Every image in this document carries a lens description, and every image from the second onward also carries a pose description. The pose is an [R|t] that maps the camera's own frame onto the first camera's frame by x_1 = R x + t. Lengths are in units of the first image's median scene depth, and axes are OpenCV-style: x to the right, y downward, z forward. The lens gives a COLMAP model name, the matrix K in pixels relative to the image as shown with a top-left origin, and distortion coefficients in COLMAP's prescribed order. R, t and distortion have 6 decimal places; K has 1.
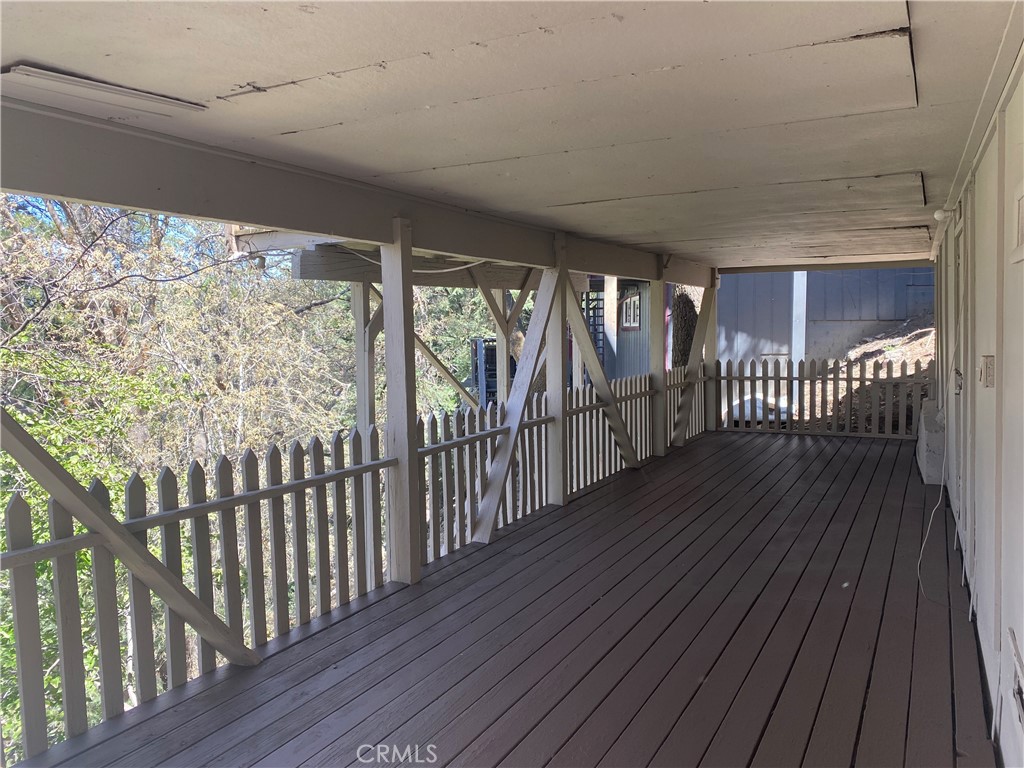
lens RADIAL K [[780.2, 0, 512.0], [0, 780.2, 384.0], [0, 0, 1]] dist [-0.026624, 0.034450]
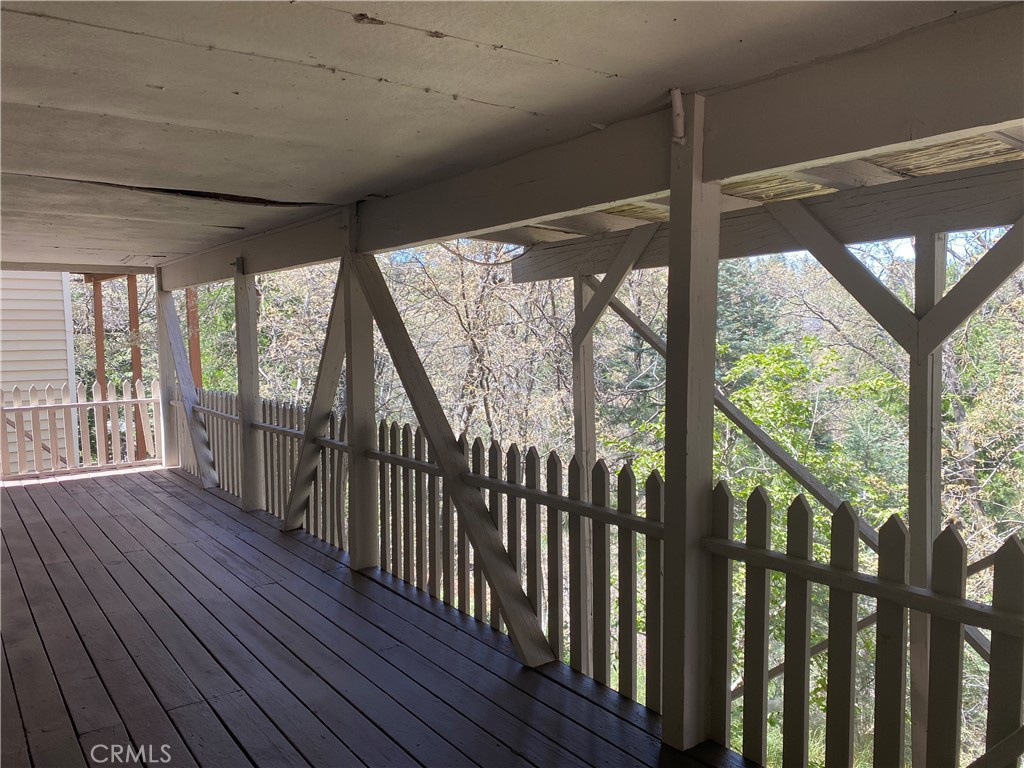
lens RADIAL K [[780.2, 0, 512.0], [0, 780.2, 384.0], [0, 0, 1]] dist [-0.026624, 0.034450]
pose [[-0.416330, 0.066692, -0.906764, 0.753974], [-0.045161, 0.994558, 0.093884, -0.116485], [0.908091, 0.080037, -0.411053, 1.592186]]
